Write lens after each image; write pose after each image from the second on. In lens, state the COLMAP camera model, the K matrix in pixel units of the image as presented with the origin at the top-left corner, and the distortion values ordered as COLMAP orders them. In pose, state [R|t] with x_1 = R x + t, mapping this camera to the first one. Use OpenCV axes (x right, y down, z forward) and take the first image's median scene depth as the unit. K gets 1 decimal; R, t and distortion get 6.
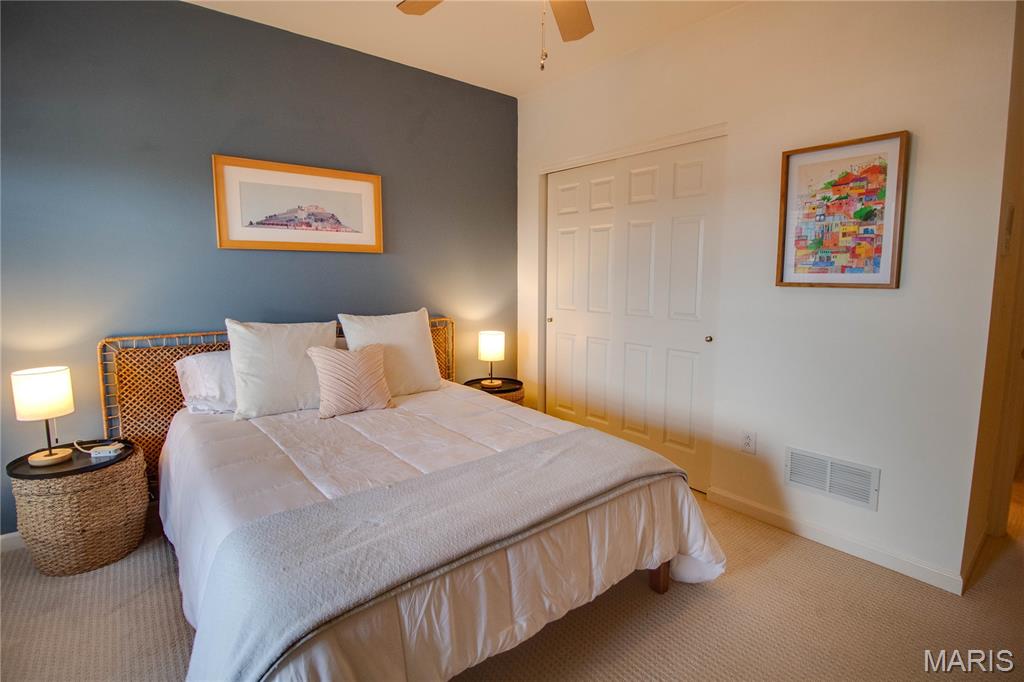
lens RADIAL K [[495.7, 0, 528.5], [0, 495.7, 326.8], [0, 0, 1]] dist [0.002669, -0.017609]
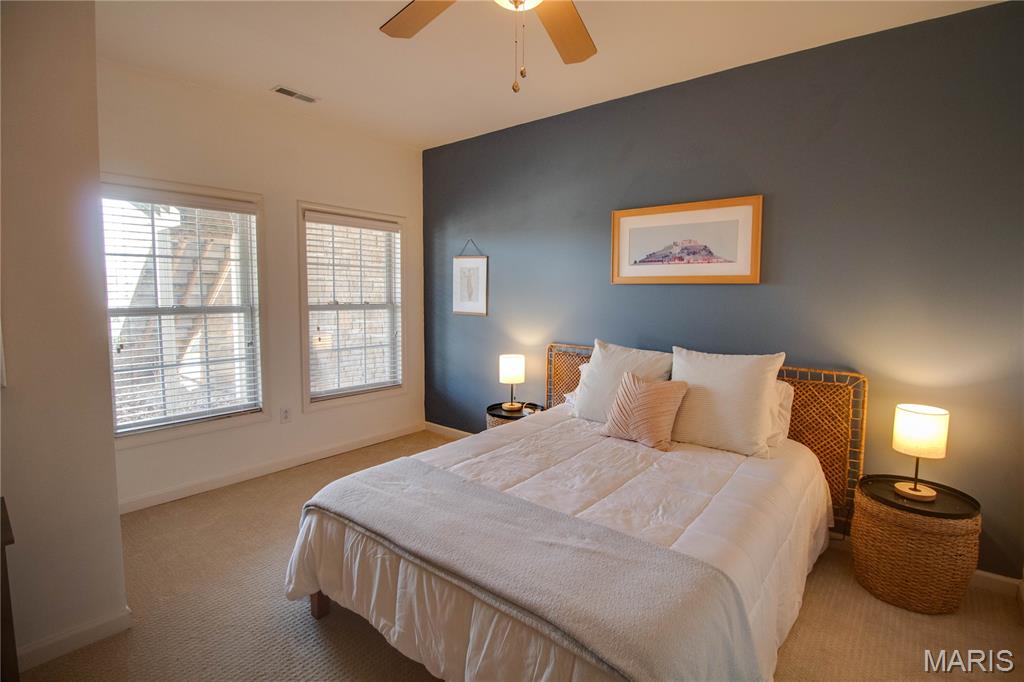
lens RADIAL K [[495.7, 0, 528.5], [0, 495.7, 326.8], [0, 0, 1]] dist [0.002669, -0.017609]
pose [[0.184406, 0.071837, -0.980221, 0.582368], [-0.115470, 0.992002, 0.050977, -0.087633], [0.976044, 0.103786, 0.191226, 0.549251]]
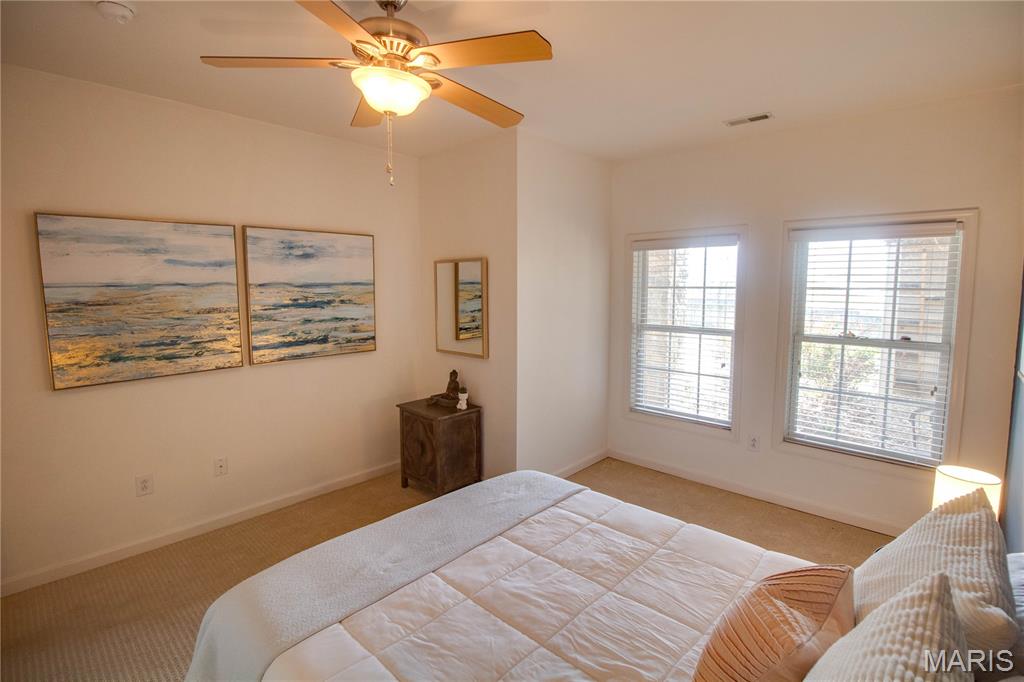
lens RADIAL K [[484.3, 0, 519.8], [0, 484.3, 327.4], [0, 0, 1]] dist [-0.003074, -0.015752]
pose [[-0.996142, 0.005290, -0.087595, -0.100720], [-0.011870, 0.980886, 0.194222, -0.254469], [0.086948, 0.194512, -0.977039, 1.336115]]
